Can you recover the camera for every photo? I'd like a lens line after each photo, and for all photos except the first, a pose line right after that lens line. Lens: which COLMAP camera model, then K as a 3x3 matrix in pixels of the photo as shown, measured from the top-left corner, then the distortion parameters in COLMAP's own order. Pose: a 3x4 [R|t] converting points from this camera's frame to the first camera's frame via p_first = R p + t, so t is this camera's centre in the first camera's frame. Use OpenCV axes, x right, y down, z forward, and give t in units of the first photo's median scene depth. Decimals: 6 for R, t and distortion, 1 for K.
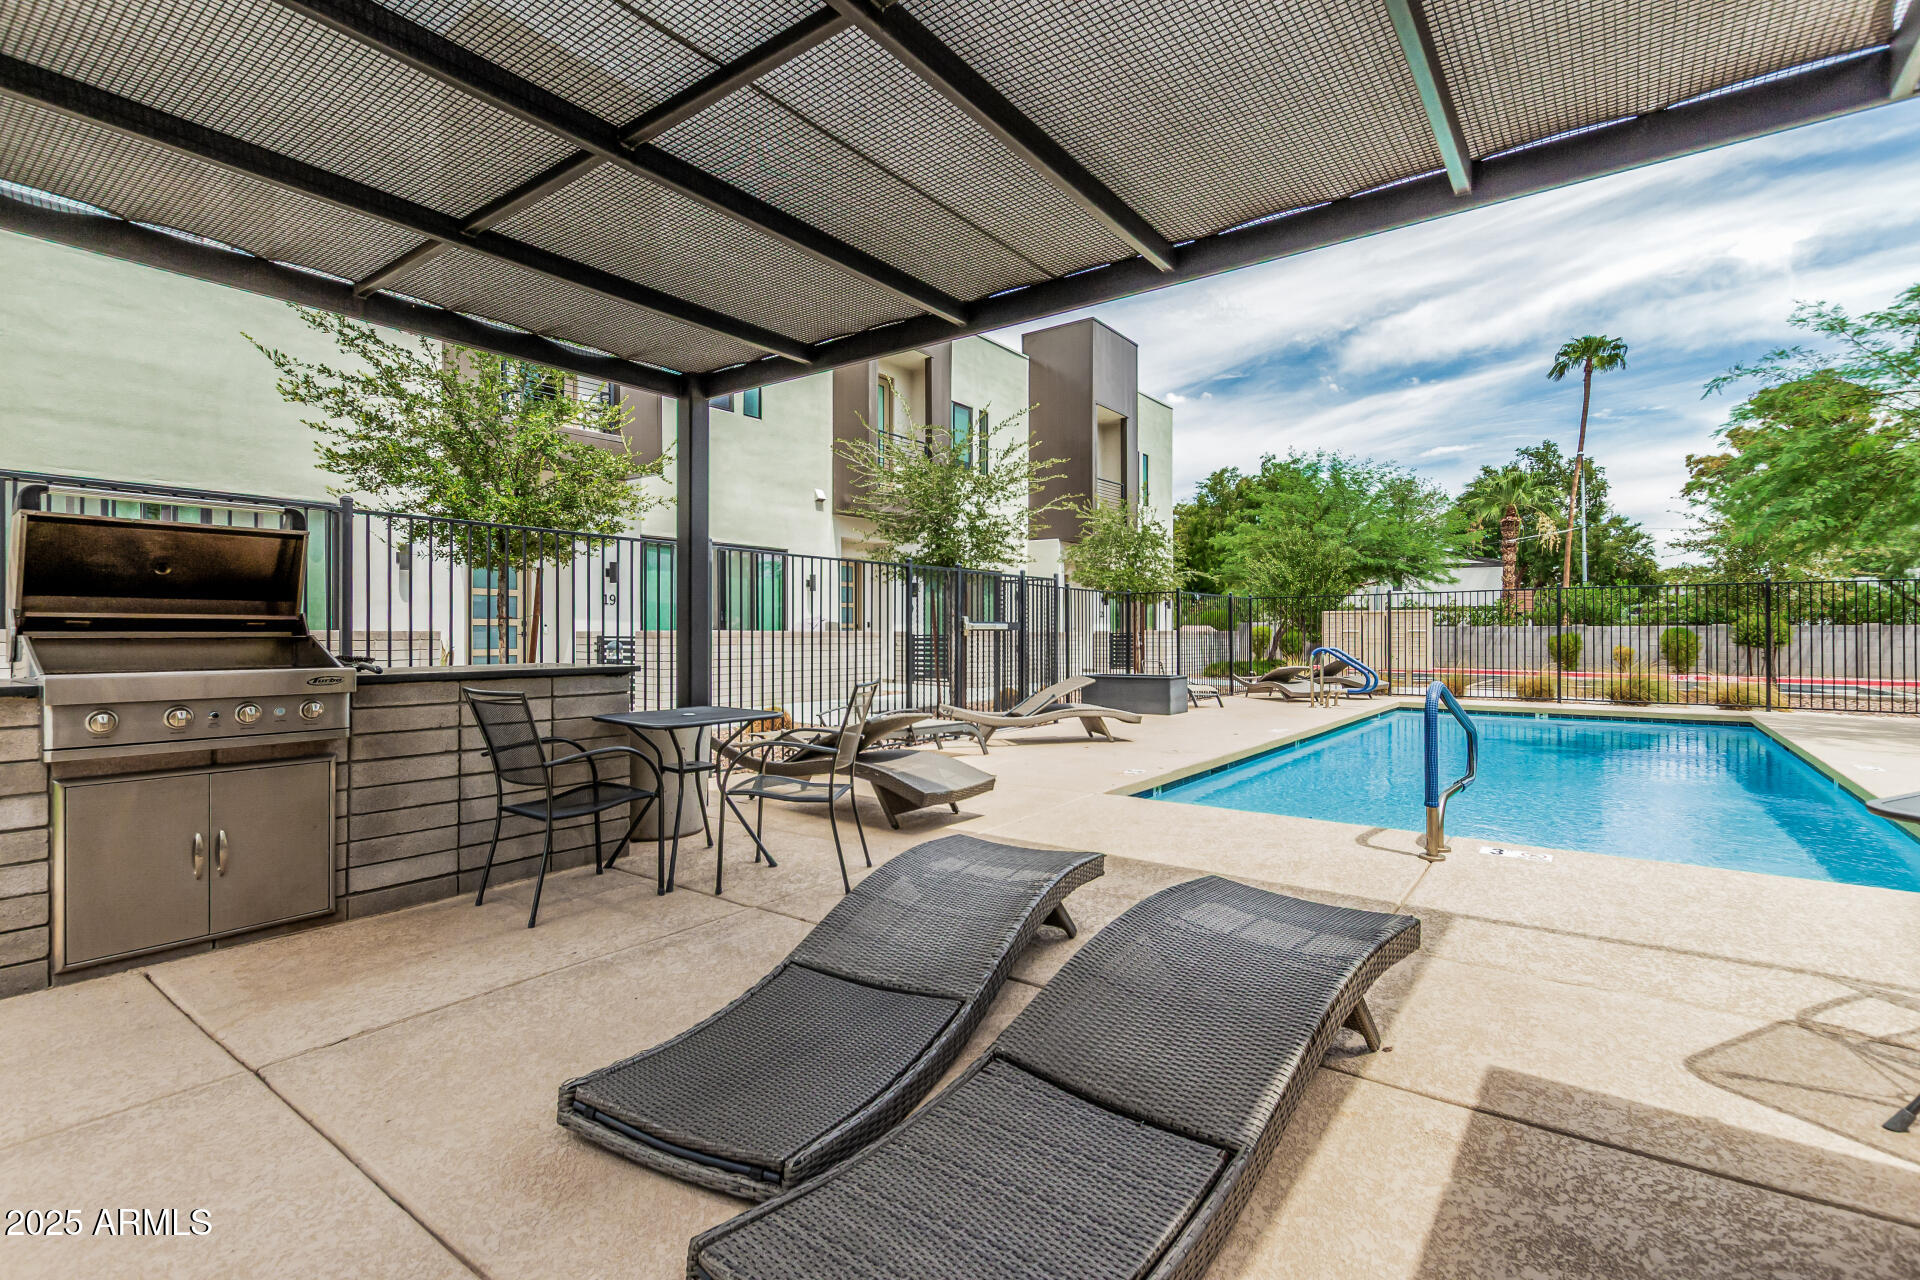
lens RADIAL K [[889.3, 0, 954.2], [0, 889.3, 634.0], [0, 0, 1]] dist [0.009478, -0.000055]
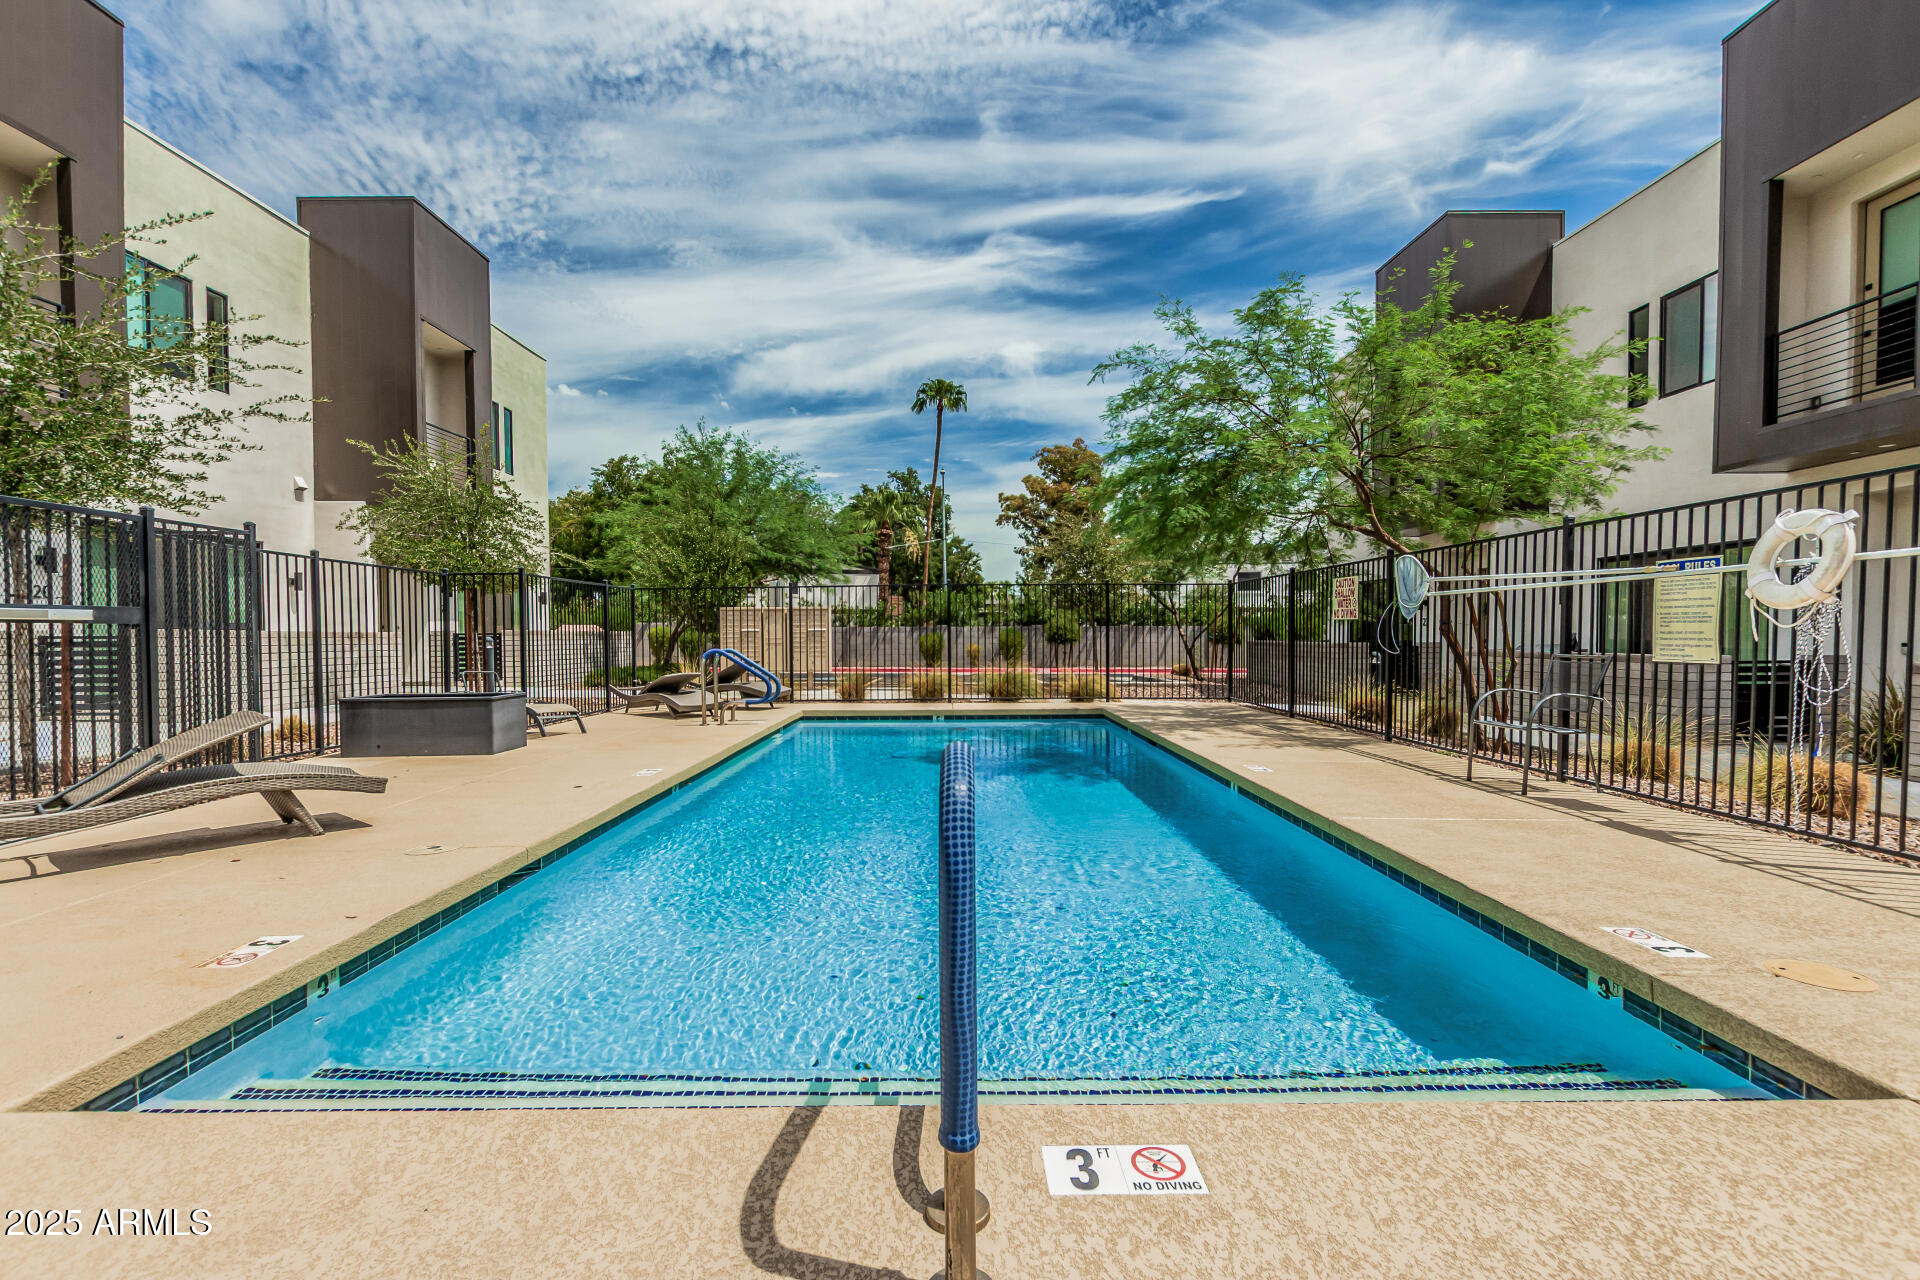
lens RADIAL K [[879.7, 0, 952.6], [0, 879.7, 644.6], [0, 0, 1]] dist [0.015161, -0.007247]
pose [[0.801400, -0.010344, 0.598039, 0.068787], [0.004765, 0.999929, 0.010909, 0.002321], [-0.598110, -0.005893, 0.801393, 0.149047]]
